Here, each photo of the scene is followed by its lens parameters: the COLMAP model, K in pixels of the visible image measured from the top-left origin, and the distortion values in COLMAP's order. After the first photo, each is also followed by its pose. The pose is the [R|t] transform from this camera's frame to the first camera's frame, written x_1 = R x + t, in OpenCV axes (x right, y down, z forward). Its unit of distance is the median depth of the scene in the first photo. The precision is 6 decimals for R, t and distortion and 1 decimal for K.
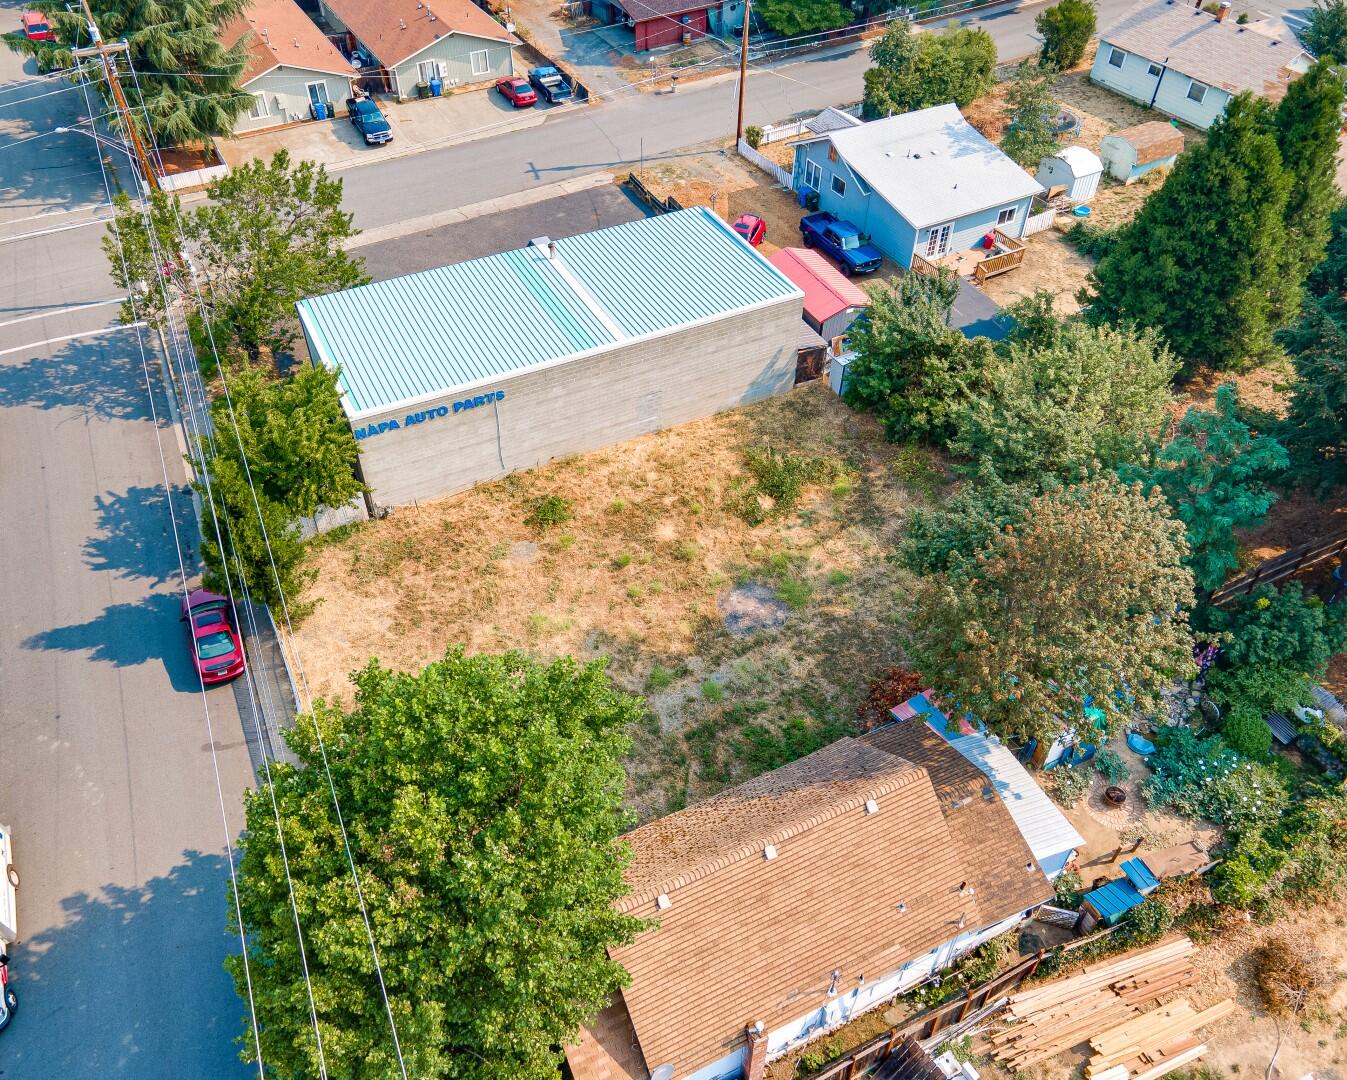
lens RADIAL K [[1050.7, 0, 630.2], [0, 1050.7, 540.8], [0, 0, 1]] dist [0.030511, 0.015825]
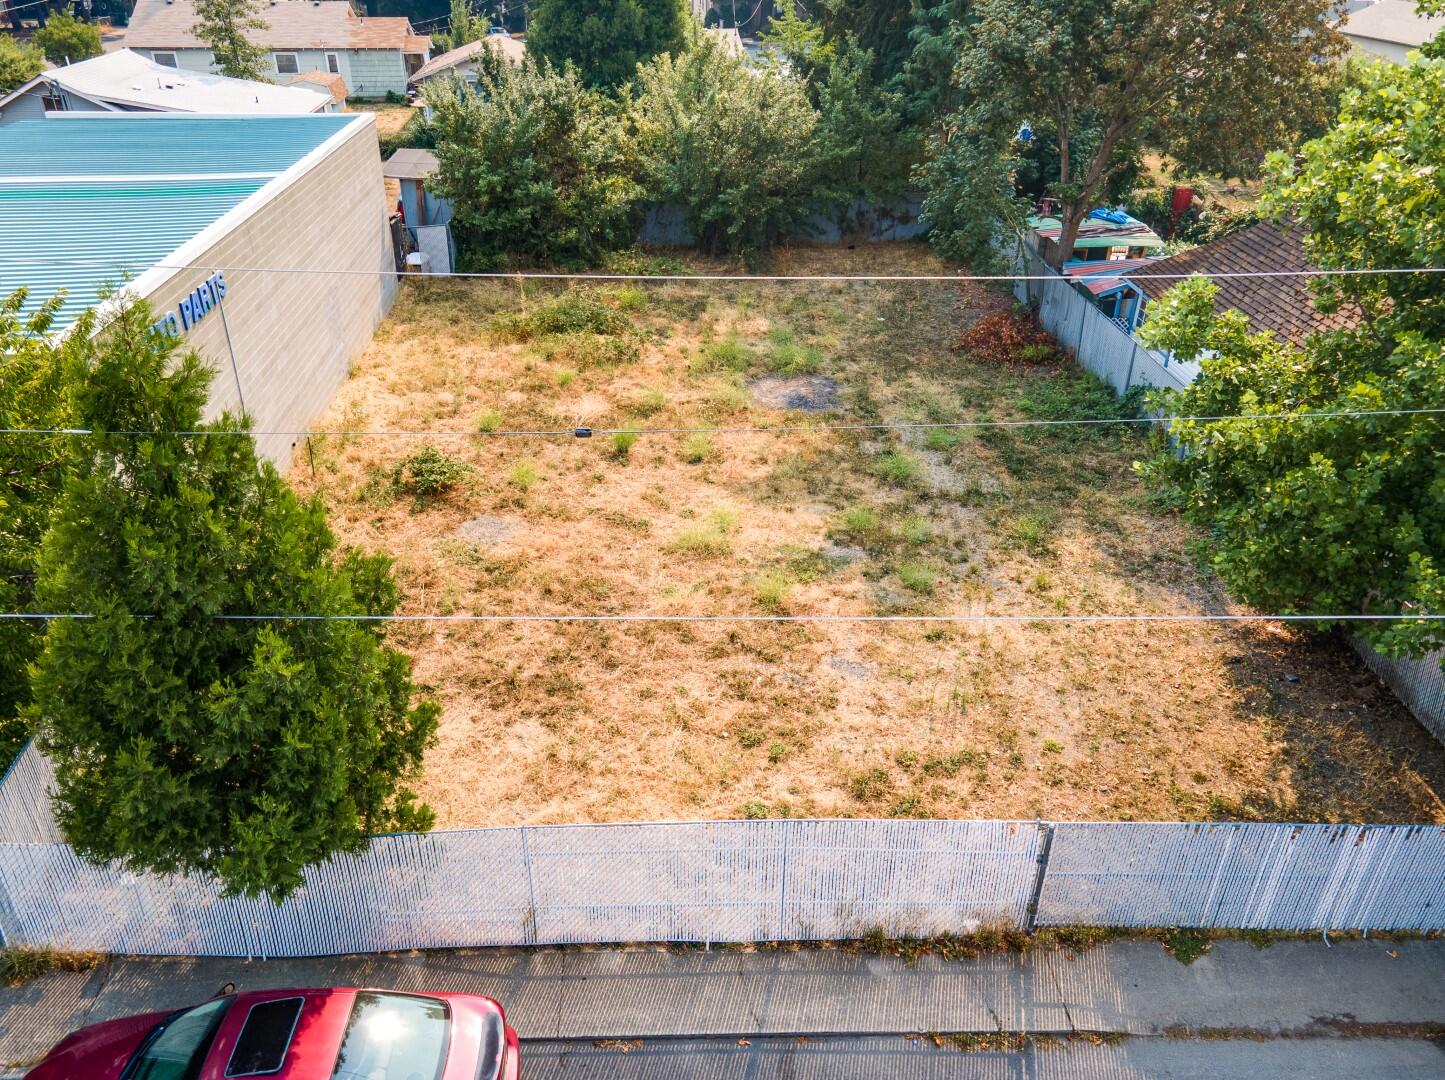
lens RADIAL K [[1110.0, 0, 681.2], [0, 1110.0, 555.2], [0, 0, 1]] dist [0.028313, 0.026391]
pose [[0.390689, -0.447432, 0.804467, -0.415839], [0.643213, 0.757869, 0.109139, 0.017320], [-0.658513, 0.474804, 0.583885, 0.571922]]
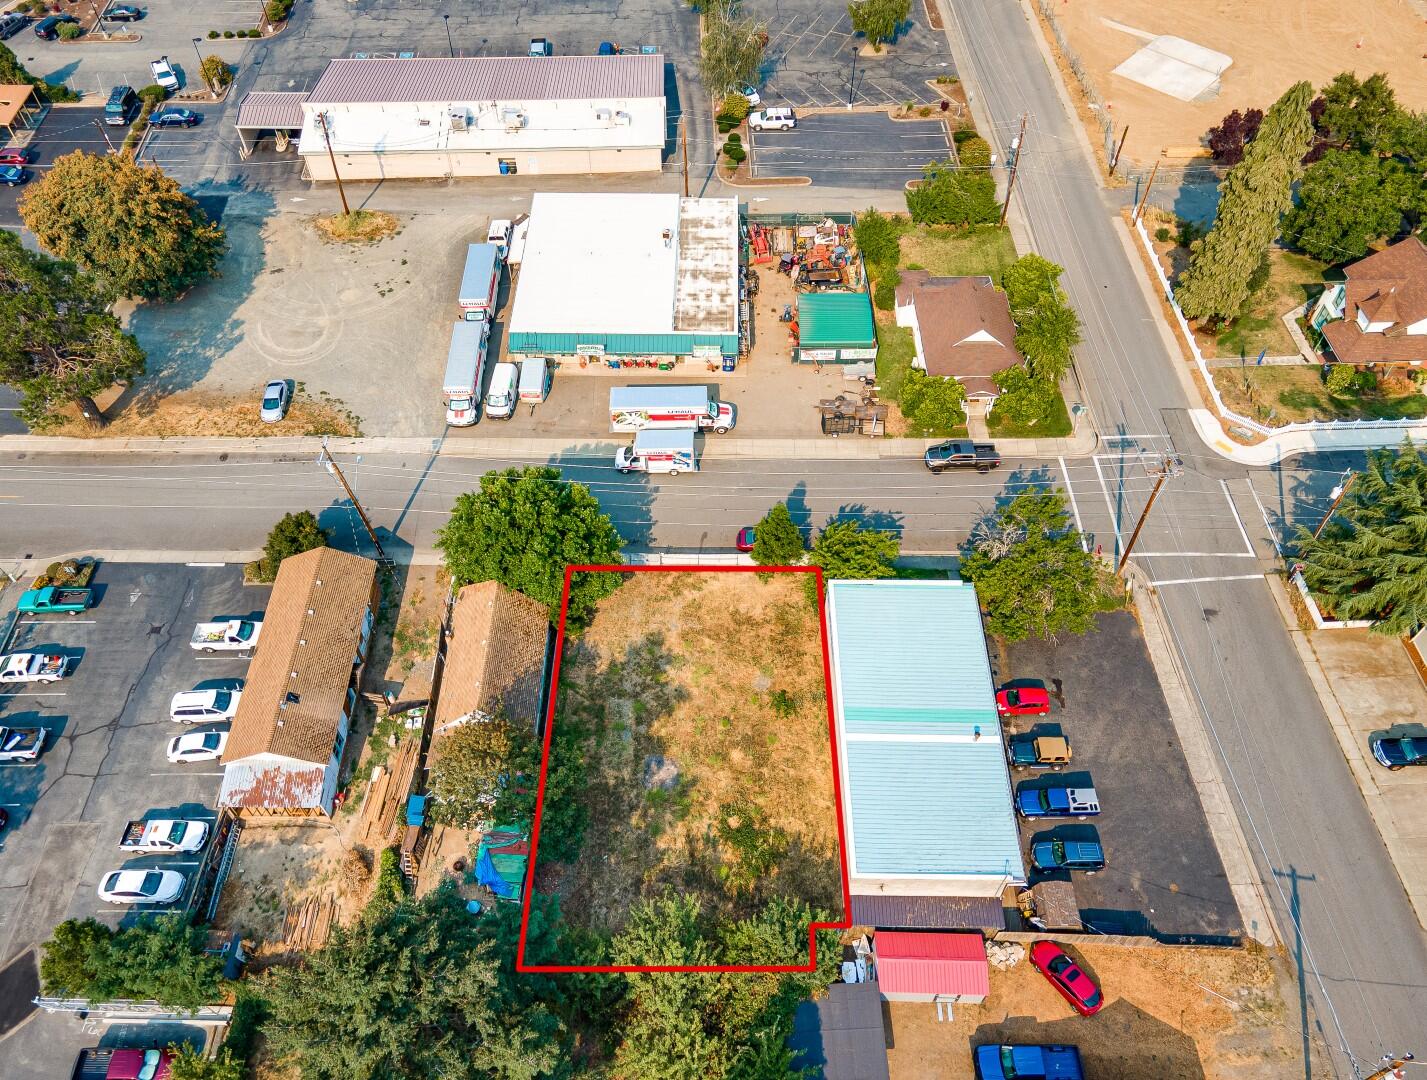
lens RADIAL K [[1095.9, 0, 699.6], [0, 1095.9, 524.1], [0, 0, 1]] dist [0.024251, 0.038485]
pose [[-0.435579, 0.717068, -0.544137, 0.630725], [-0.617775, 0.201522, 0.760094, -1.157819], [0.654695, 0.667235, 0.355207, 0.116040]]
